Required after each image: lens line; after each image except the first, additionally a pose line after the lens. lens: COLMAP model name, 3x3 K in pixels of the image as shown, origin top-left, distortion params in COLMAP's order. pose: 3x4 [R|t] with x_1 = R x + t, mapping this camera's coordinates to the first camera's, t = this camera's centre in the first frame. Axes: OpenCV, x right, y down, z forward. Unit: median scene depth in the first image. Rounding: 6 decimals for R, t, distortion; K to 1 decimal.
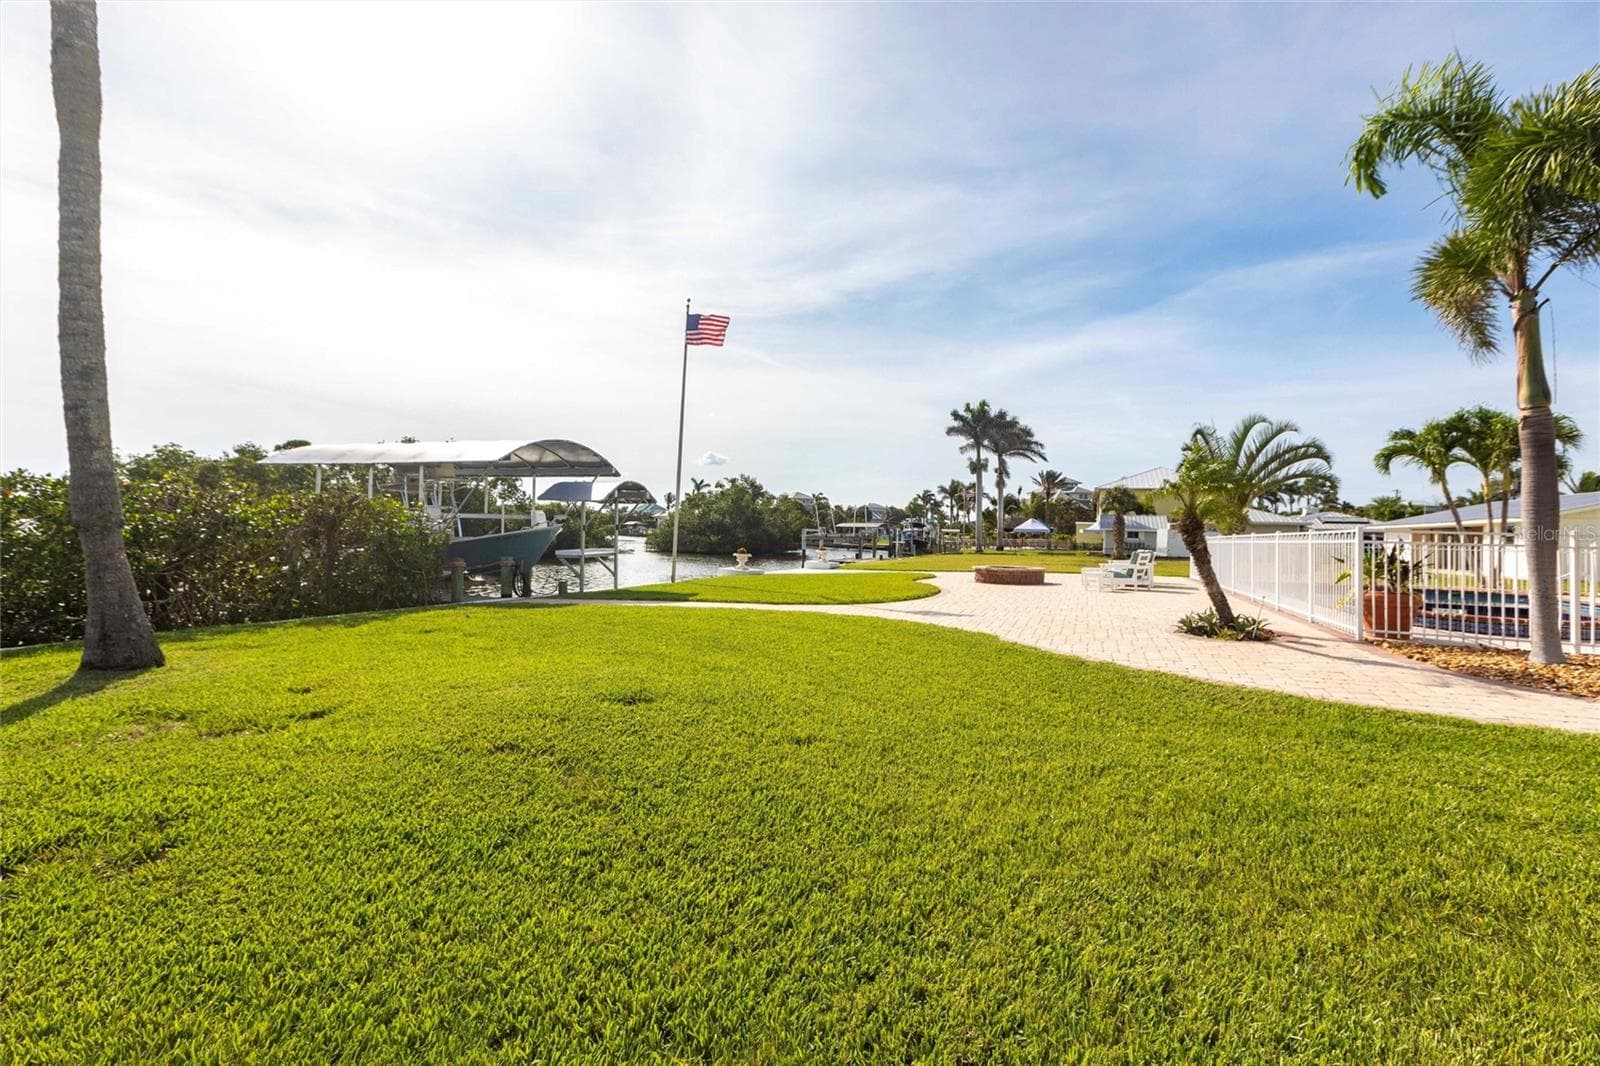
lens RADIAL K [[718.1, 0, 798.6], [0, 718.1, 541.0], [0, 0, 1]] dist [-0.000051, 0.000474]
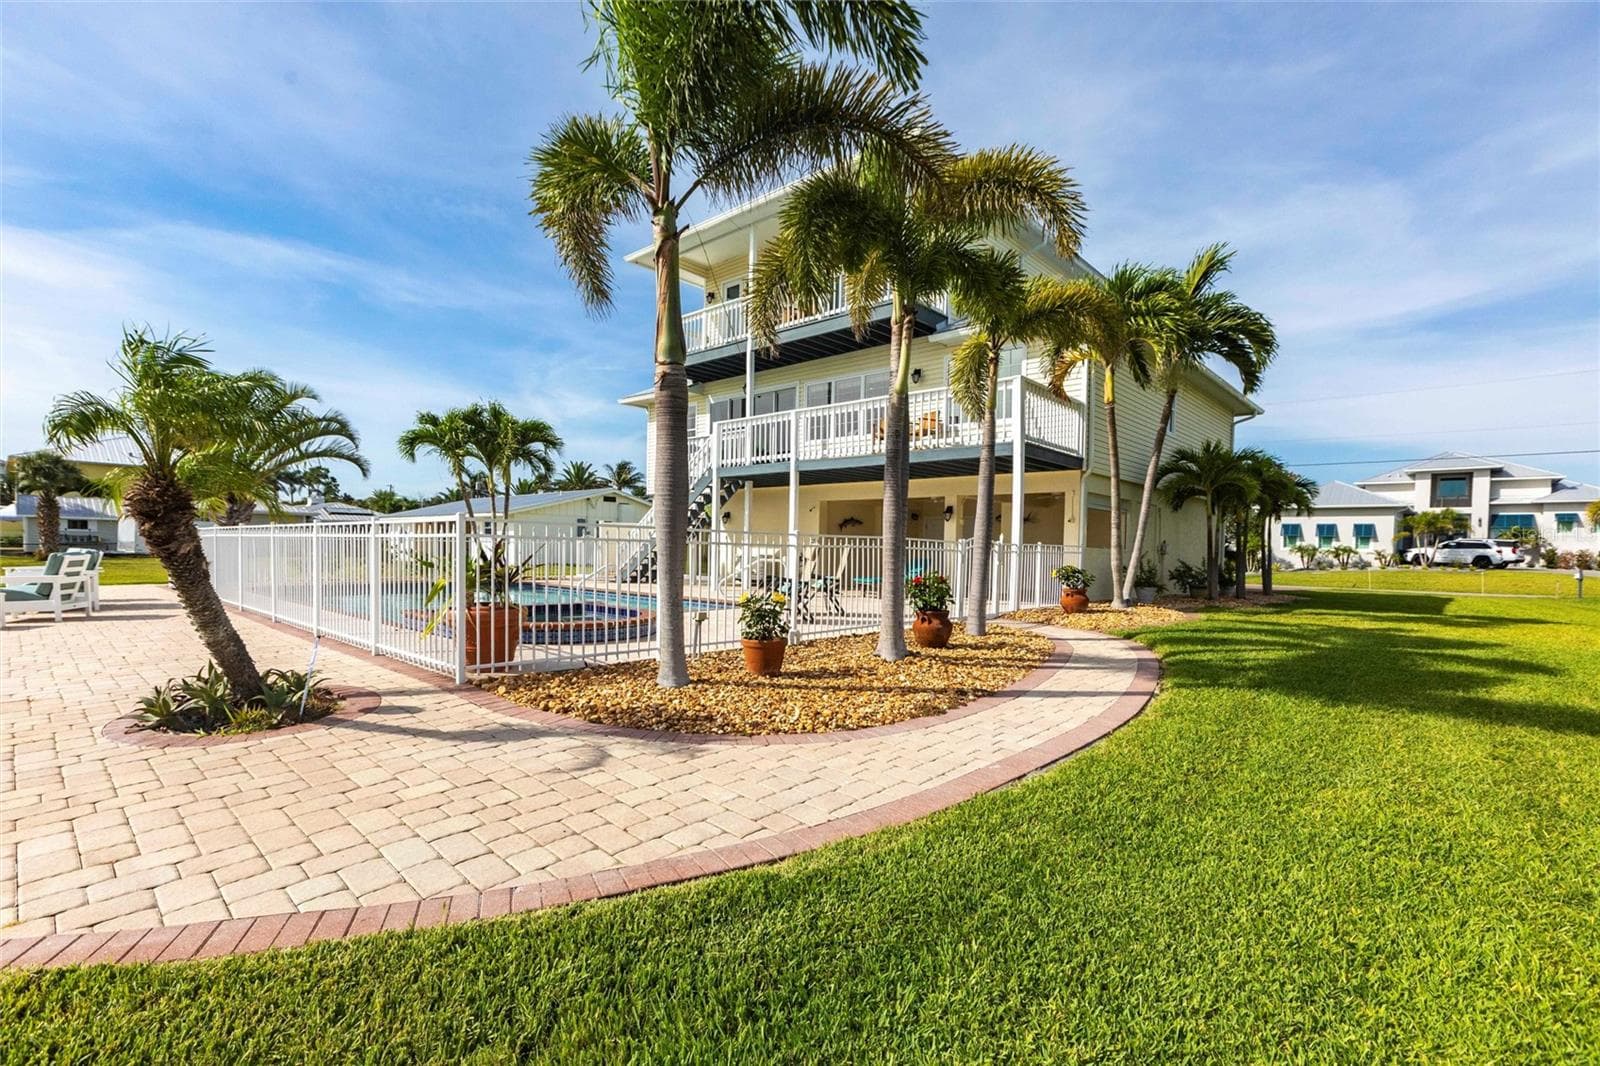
lens RADIAL K [[718.1, 0, 790.8], [0, 718.1, 545.4], [0, 0, 1]] dist [-0.000051, 0.000474]
pose [[0.351538, -0.018659, 0.935987, 0.119230], [0.001709, 0.999812, 0.019289, -0.001325], [-0.936172, -0.005181, 0.351504, 0.214292]]
